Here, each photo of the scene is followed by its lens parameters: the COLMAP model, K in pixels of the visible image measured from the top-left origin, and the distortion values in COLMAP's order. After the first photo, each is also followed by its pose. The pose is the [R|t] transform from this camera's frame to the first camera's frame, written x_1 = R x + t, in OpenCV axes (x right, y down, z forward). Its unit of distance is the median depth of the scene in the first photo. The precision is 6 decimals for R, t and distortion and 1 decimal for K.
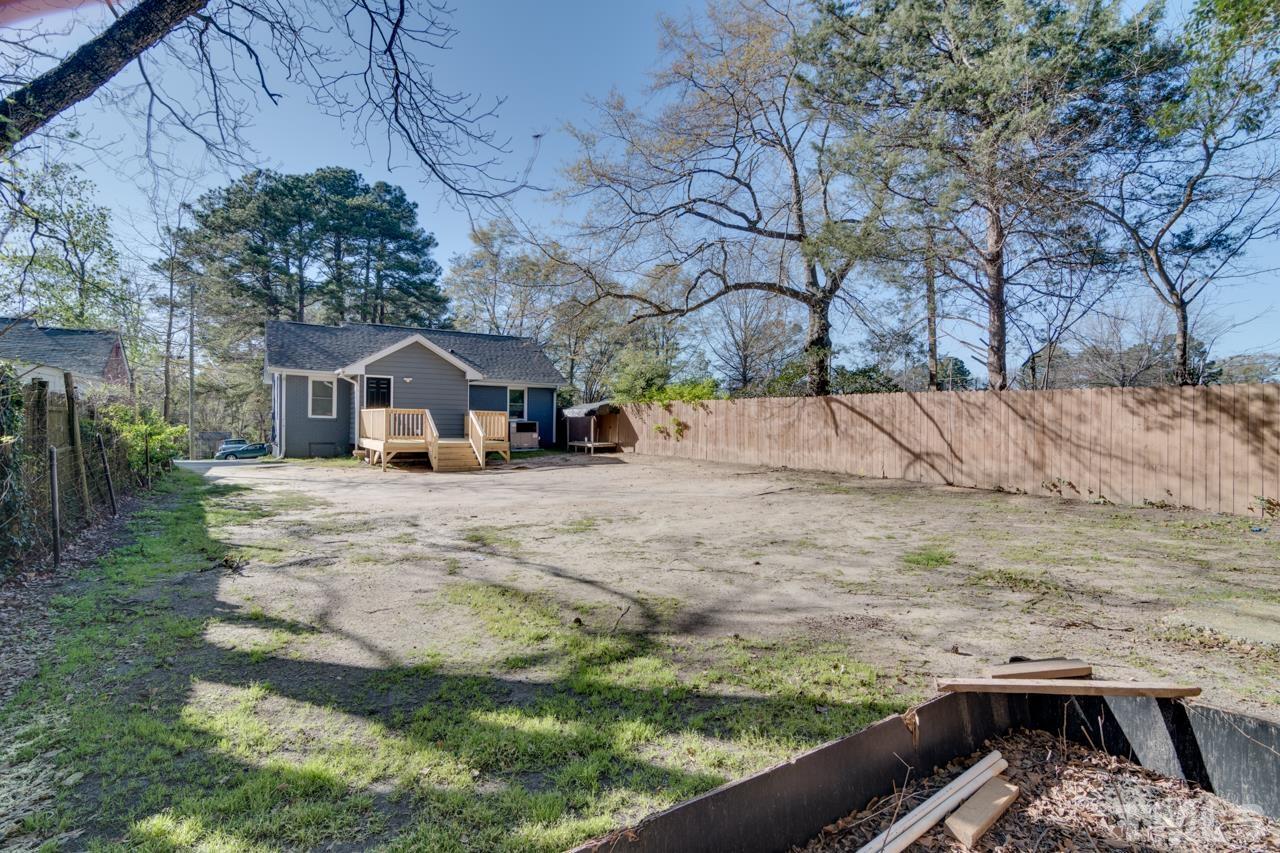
lens RADIAL K [[613.2, 0, 639.1], [0, 613.2, 414.8], [0, 0, 1]] dist [0.000285, 0.000627]
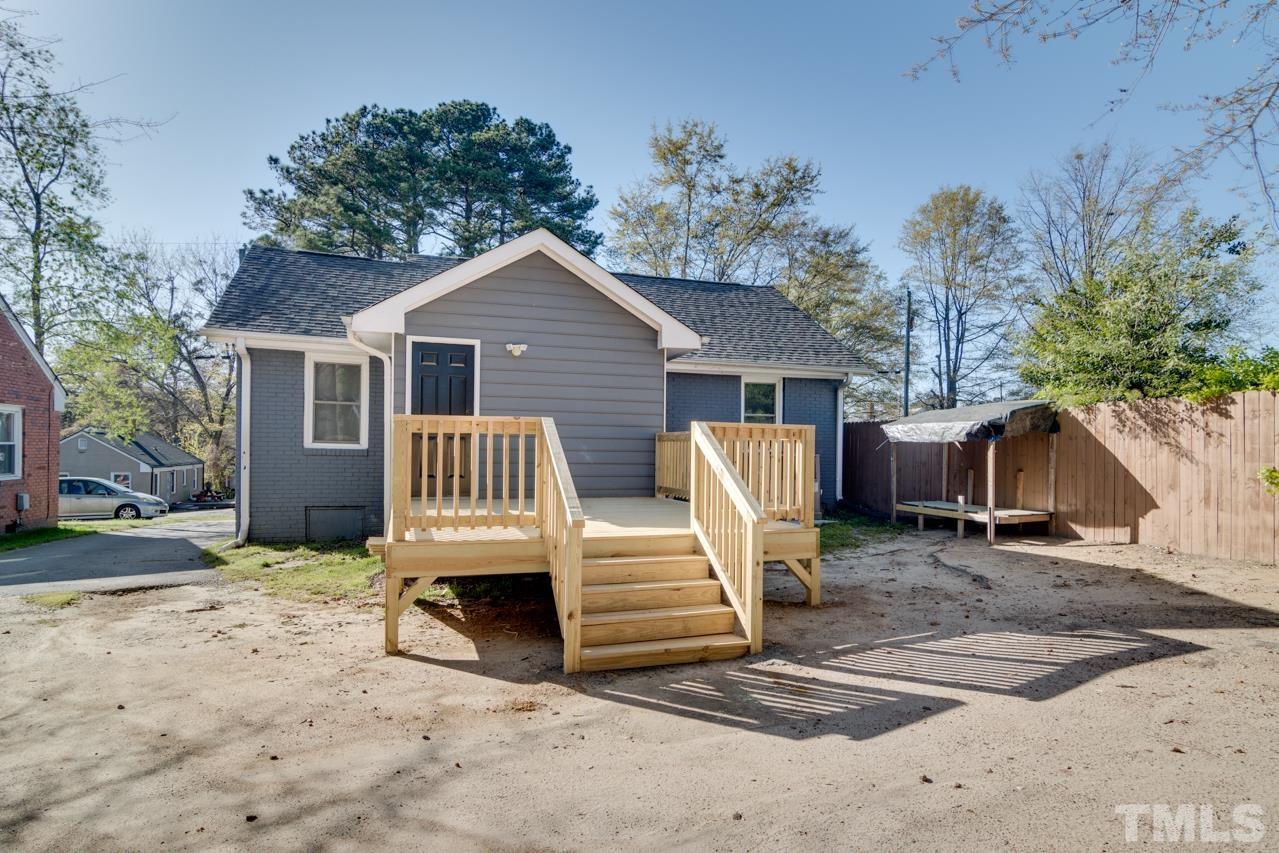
lens RADIAL K [[612.7, 0, 639.2], [0, 612.7, 433.4], [0, 0, 1]] dist [0.000285, 0.000627]
pose [[0.966677, -0.011700, -0.255733, -0.177174], [0.008716, 0.999880, -0.012799, 0.001520], [0.255852, 0.010144, 0.966663, 0.561318]]
